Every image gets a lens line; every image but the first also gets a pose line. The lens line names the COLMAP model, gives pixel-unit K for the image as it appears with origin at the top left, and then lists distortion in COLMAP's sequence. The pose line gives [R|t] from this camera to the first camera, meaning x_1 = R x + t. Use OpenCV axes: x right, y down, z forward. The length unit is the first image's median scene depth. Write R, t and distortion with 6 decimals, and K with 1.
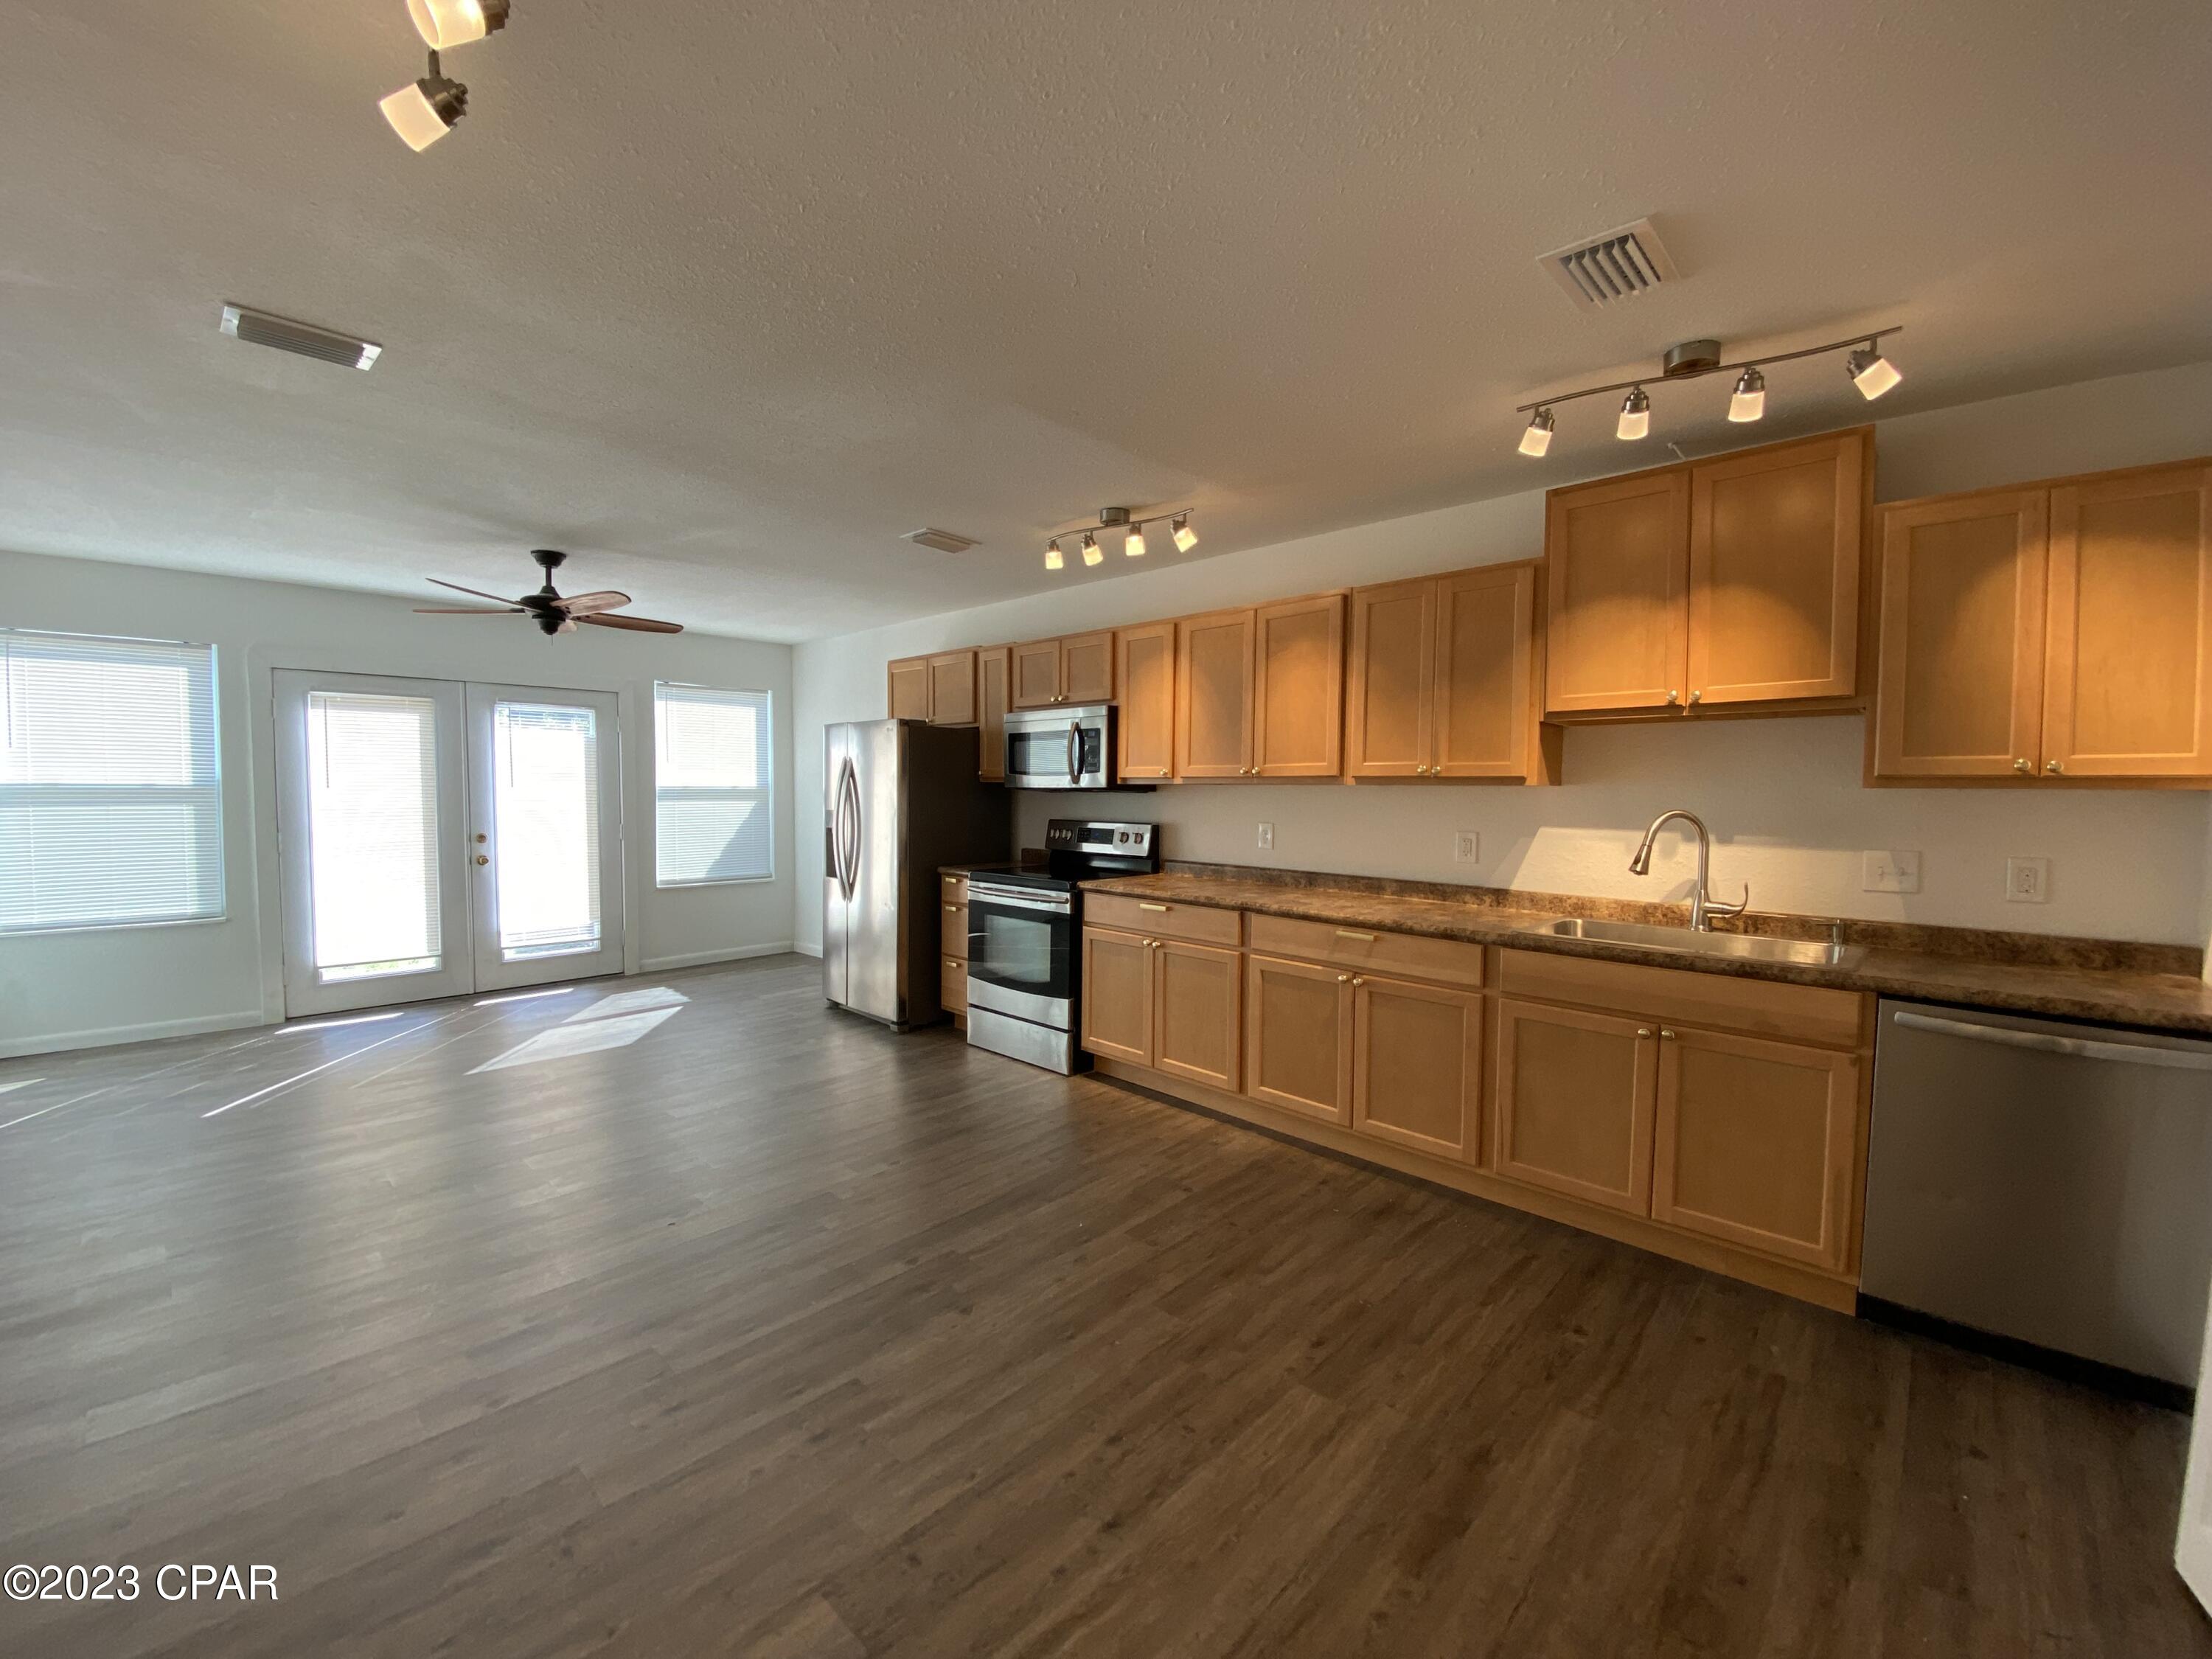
lens RADIAL K [[899.1, 0, 1103.0], [0, 899.1, 832.1], [0, 0, 1]] dist [0.068234, -0.046557]
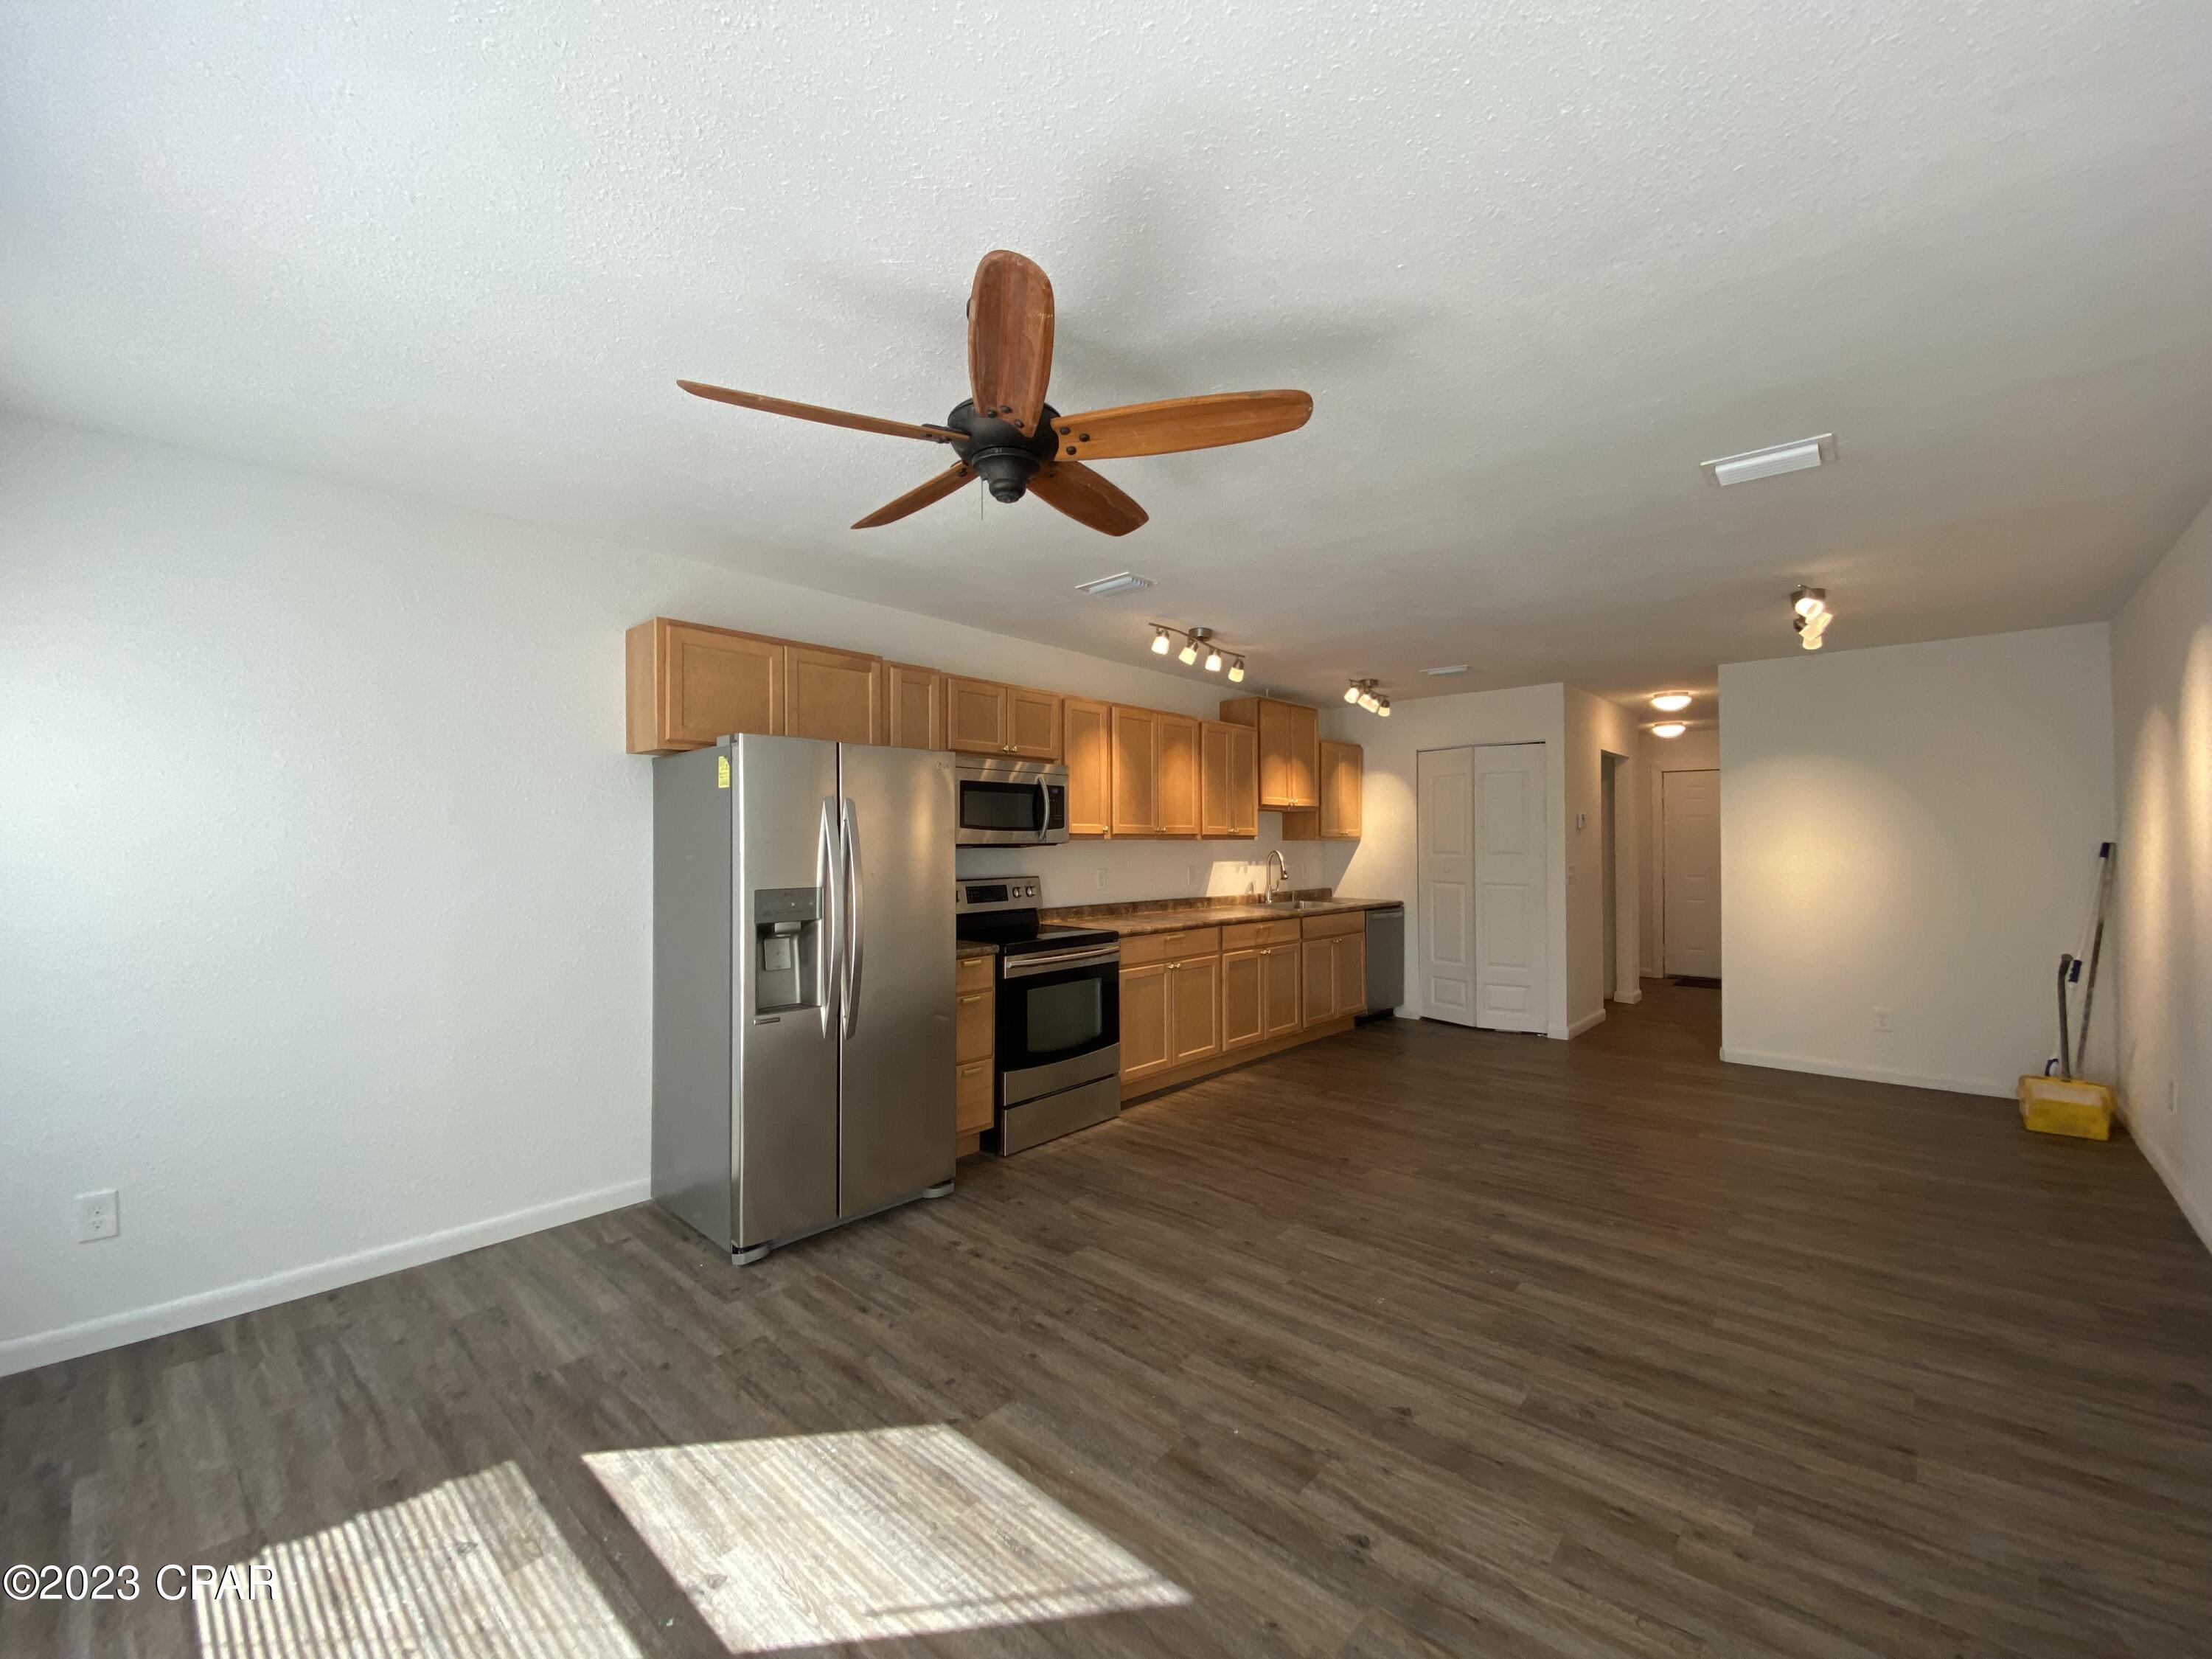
lens RADIAL K [[899.6, 0, 1097.7], [0, 899.6, 835.5], [0, 0, 1]] dist [0.028697, -0.022748]
pose [[-0.019080, -0.006740, 0.999795, -1.157333], [0.052988, 0.998565, 0.007743, -0.071902], [-0.998413, 0.053125, -0.018695, 1.085797]]
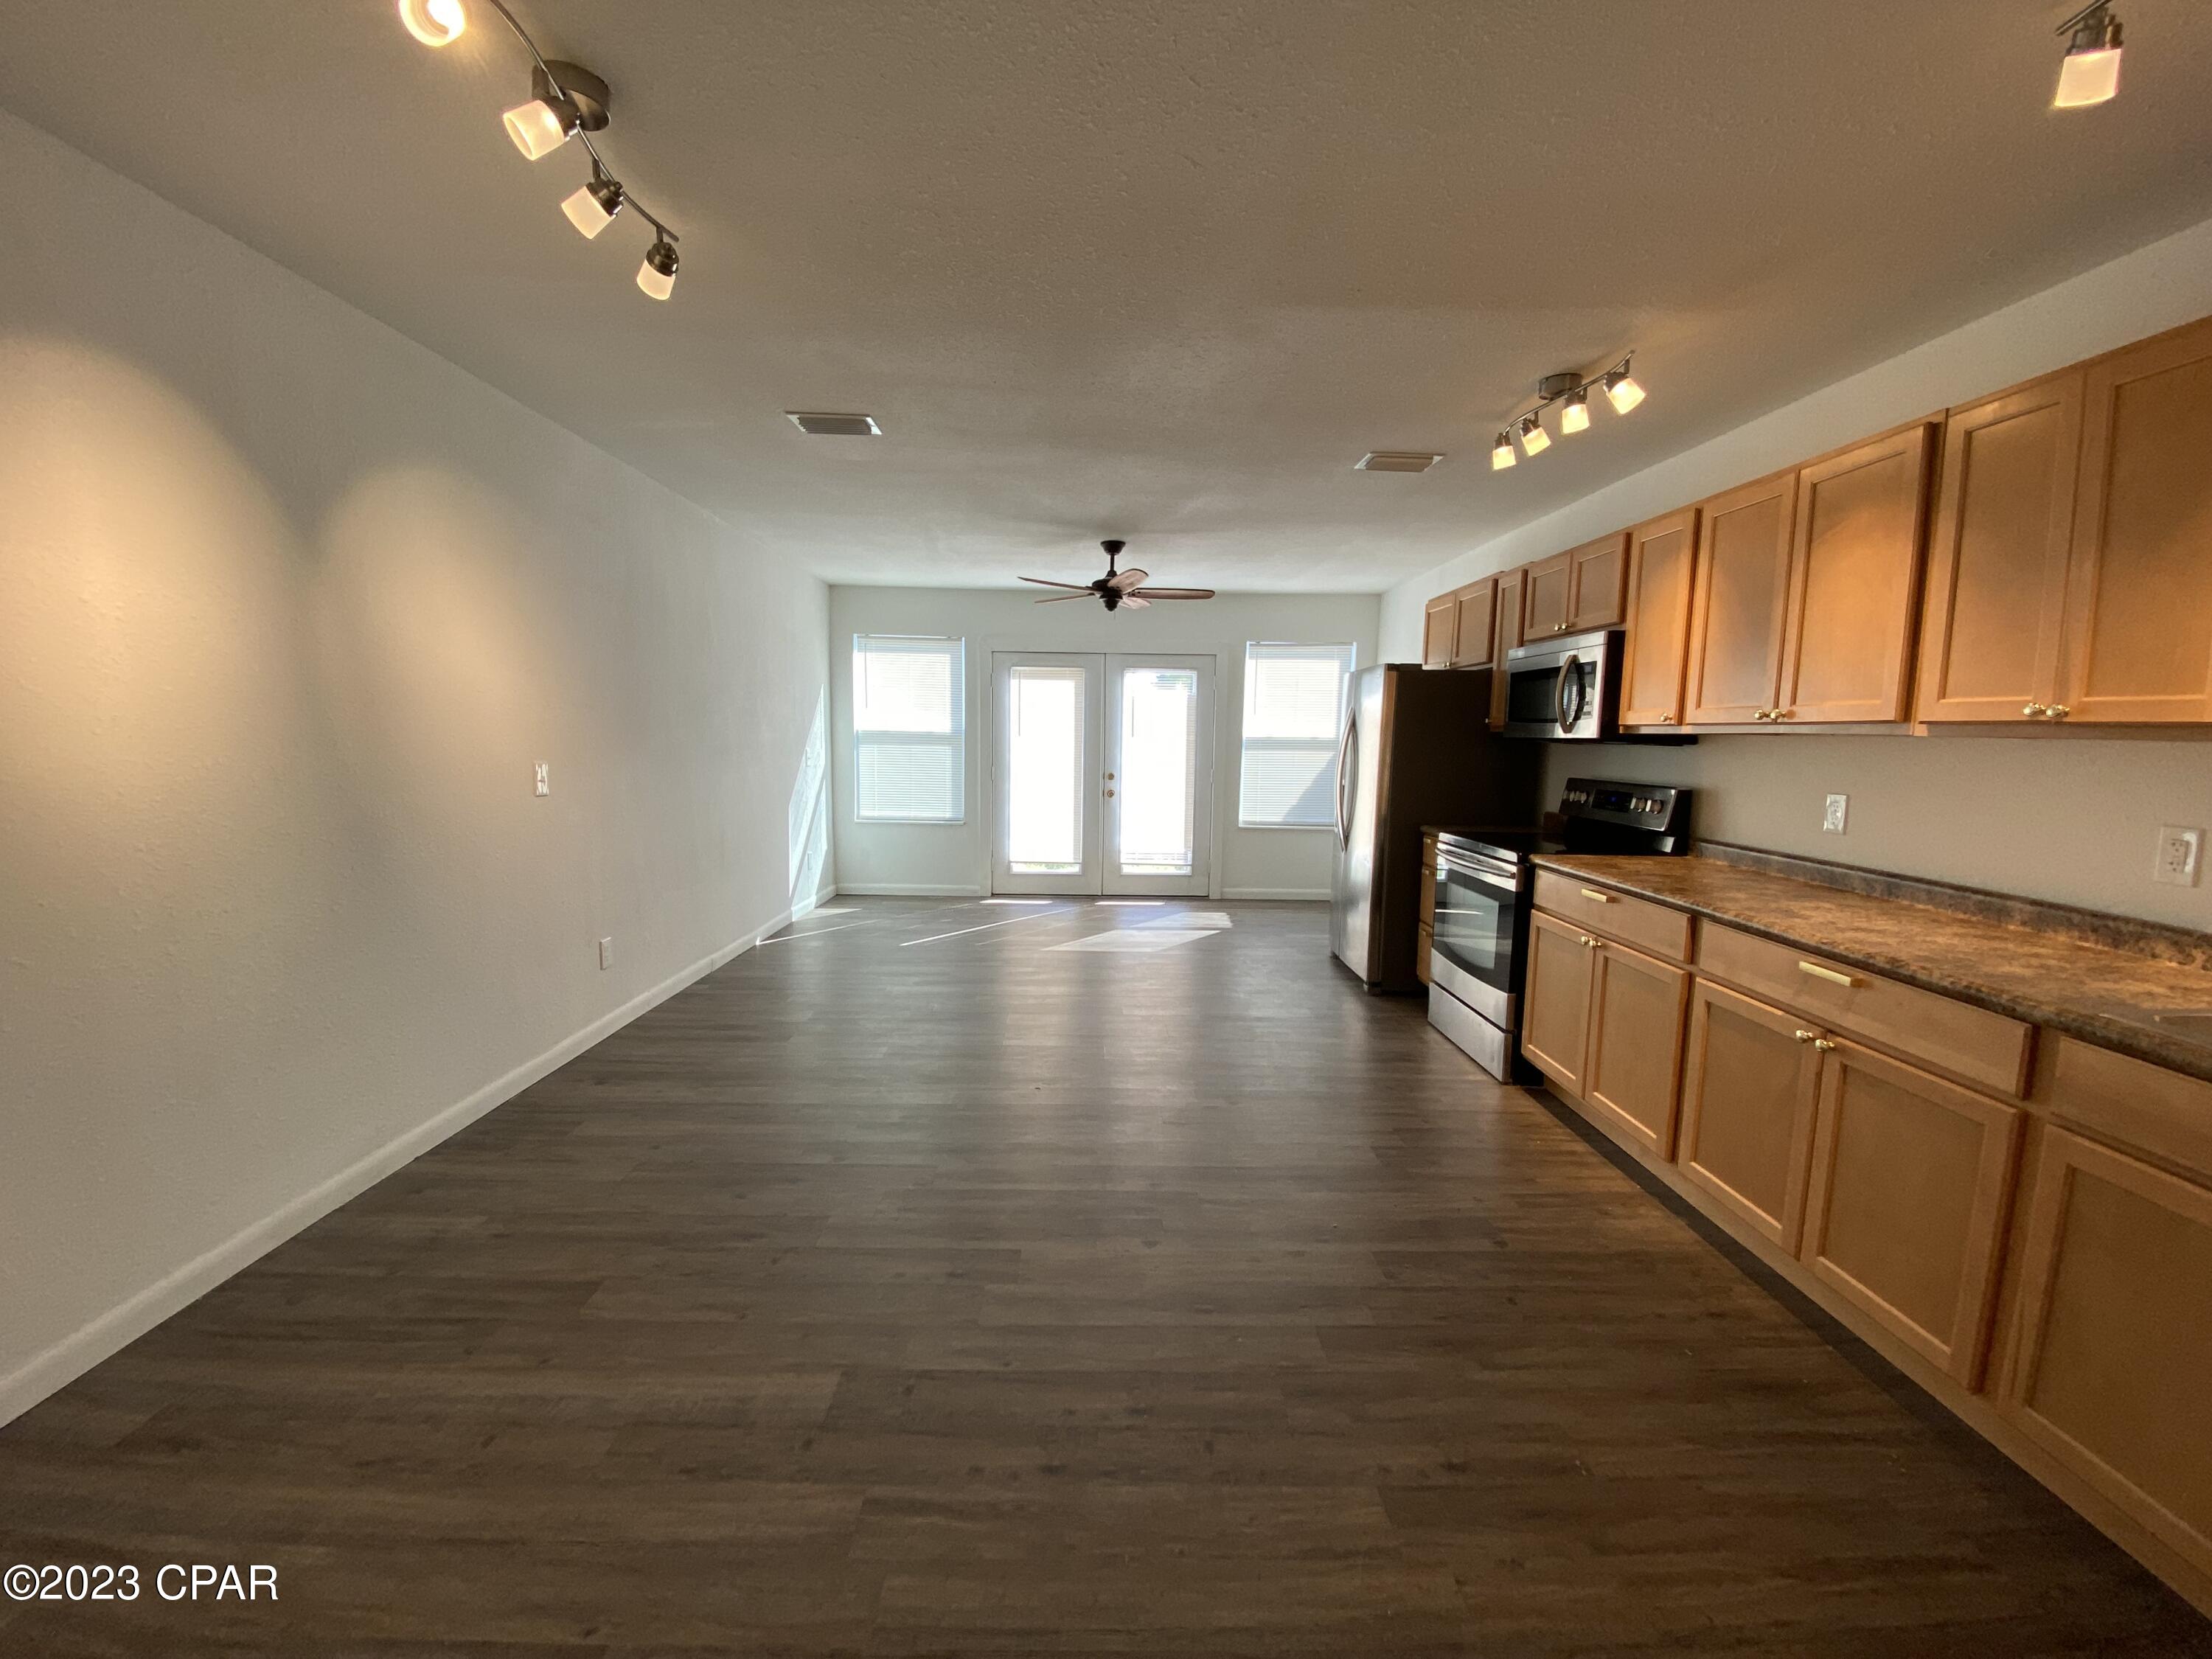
lens RADIAL K [[899.6, 0, 1097.7], [0, 899.6, 835.5], [0, 0, 1]] dist [0.028697, -0.022748]
pose [[0.699298, 0.085222, -0.709732, 0.292865], [-0.046556, 0.996190, 0.073748, -0.003783], [0.713313, -0.018529, 0.700601, 0.152745]]
